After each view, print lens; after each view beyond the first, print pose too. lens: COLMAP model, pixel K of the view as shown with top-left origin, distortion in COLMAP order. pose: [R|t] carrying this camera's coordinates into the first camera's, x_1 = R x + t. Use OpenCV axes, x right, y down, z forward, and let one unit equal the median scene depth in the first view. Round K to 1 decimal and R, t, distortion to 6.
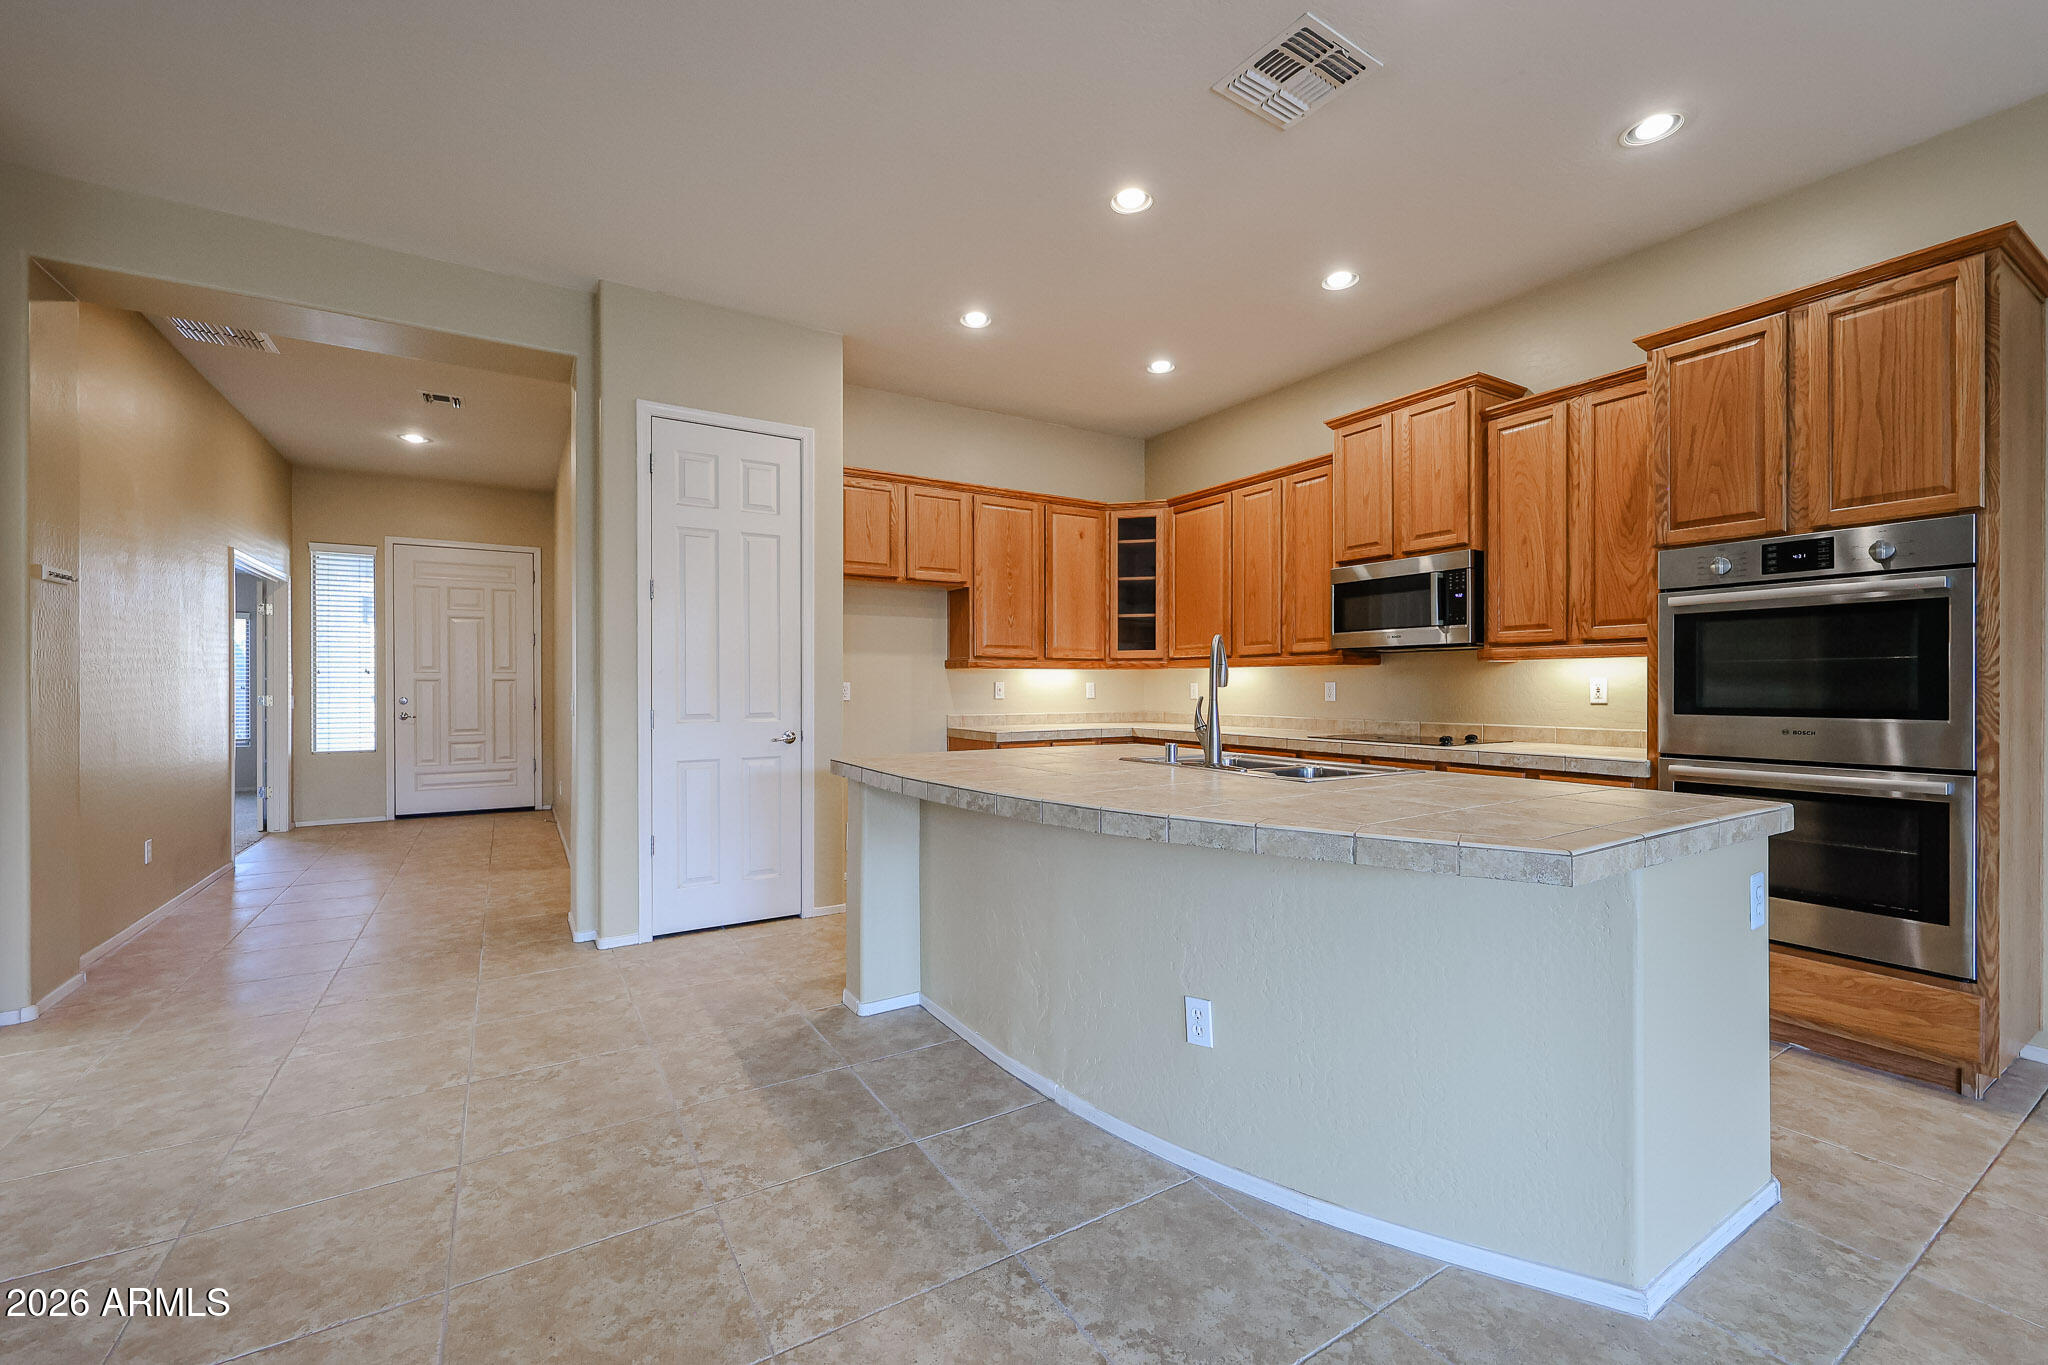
lens RADIAL K [[828.6, 0, 1021.1], [0, 828.6, 687.7], [0, 0, 1]] dist [0.002178, 0.000264]
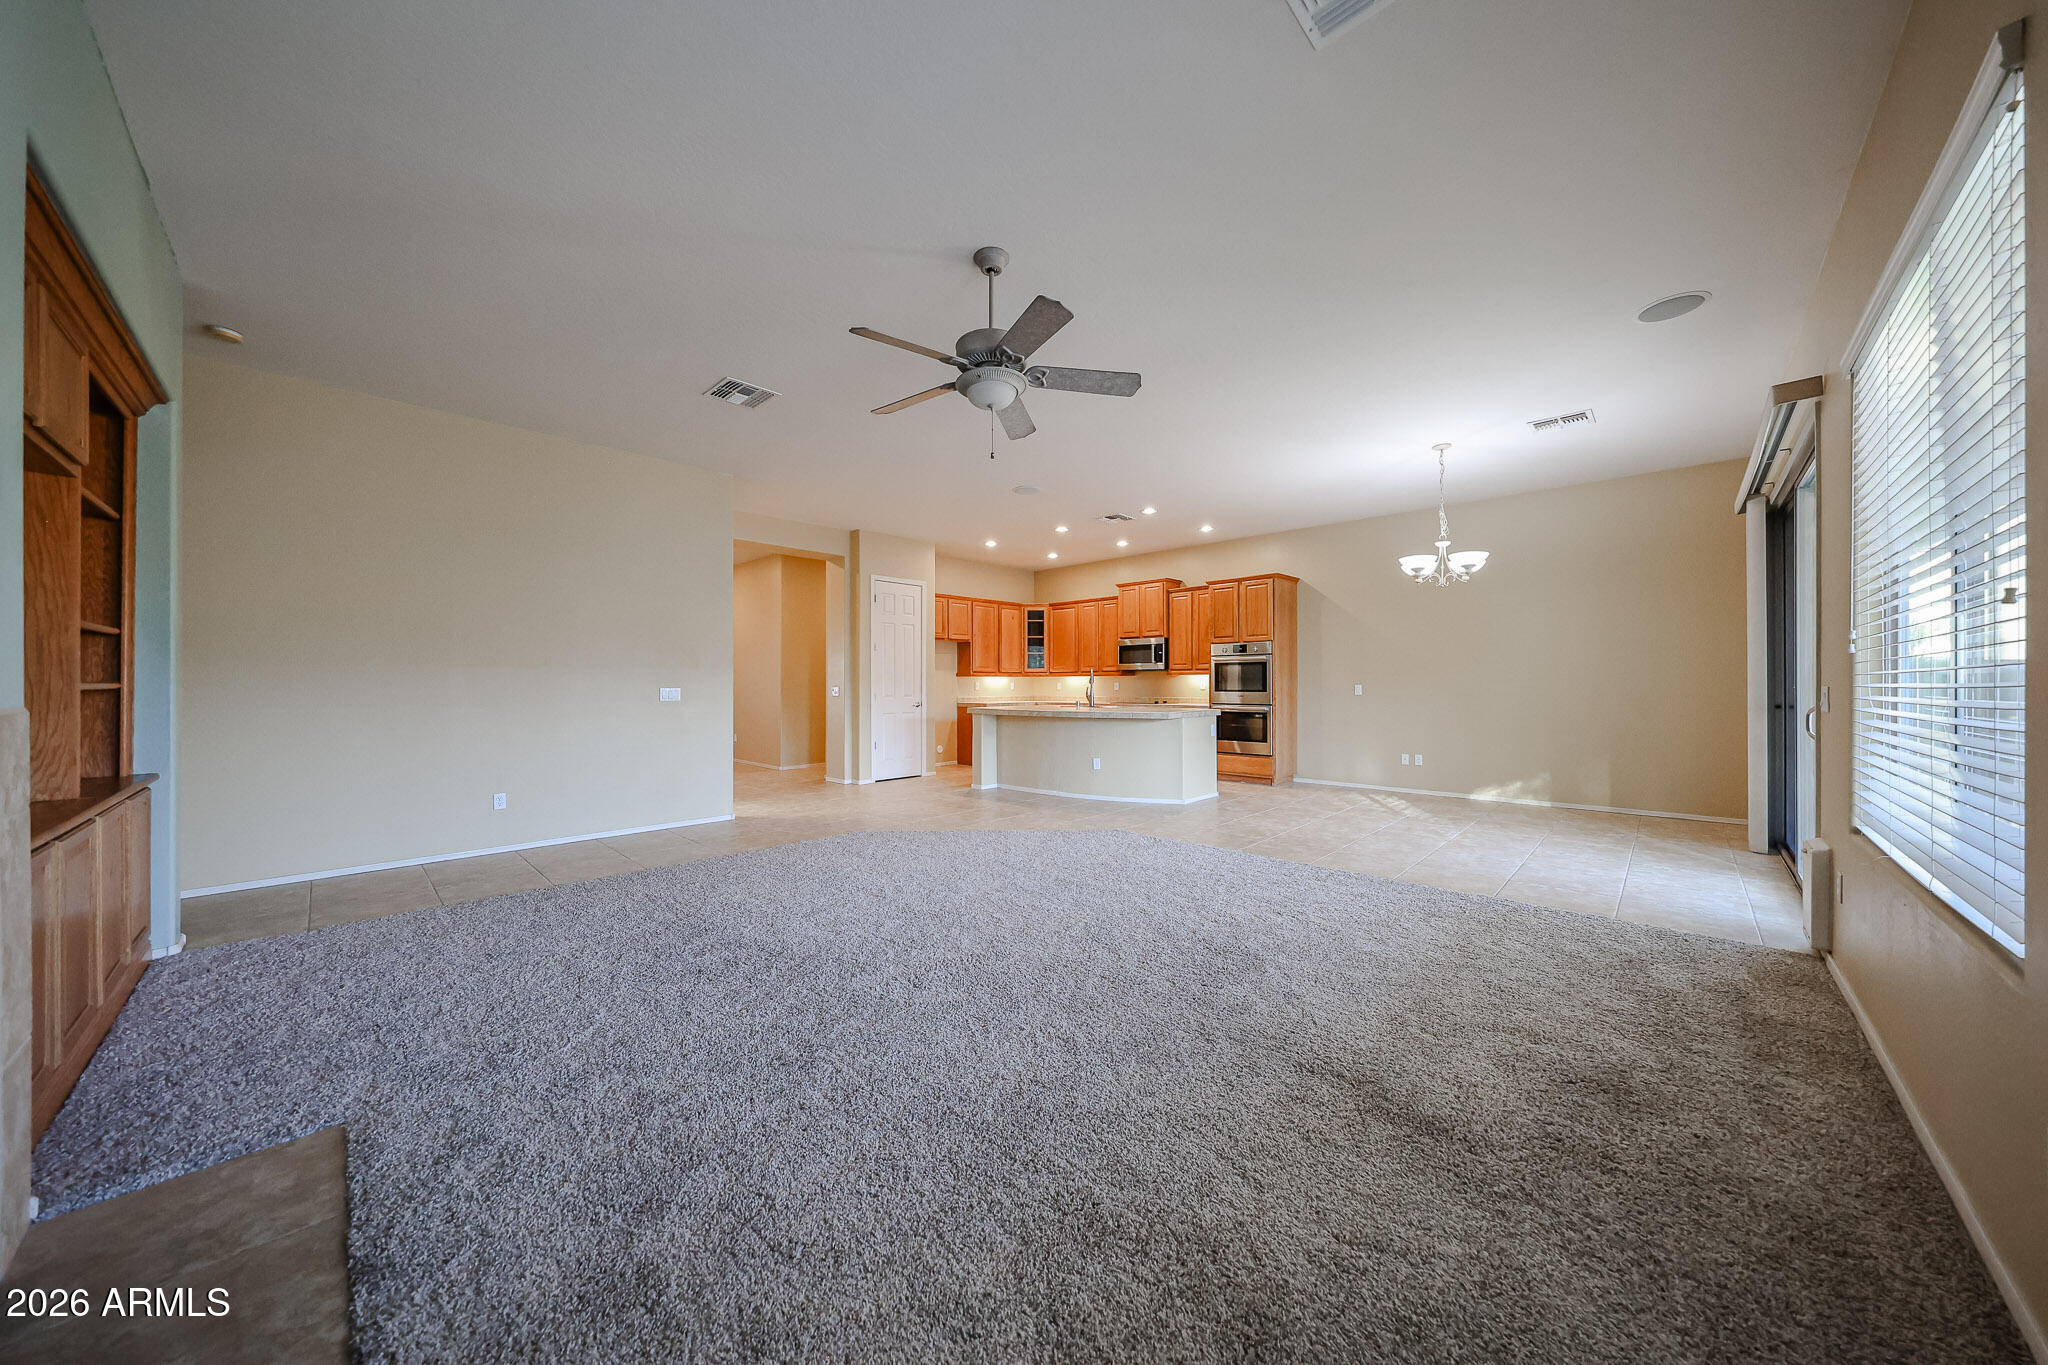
lens RADIAL K [[680.4, 0, 1024.1], [0, 680.4, 686.3], [0, 0, 1]] dist [0.001499, -0.000073]
pose [[0.968425, -0.002327, 0.249294, -0.507906], [0.002343, 0.999997, 0.000232, 0.004696], [-0.249294, 0.000359, 0.968428, -1.141998]]
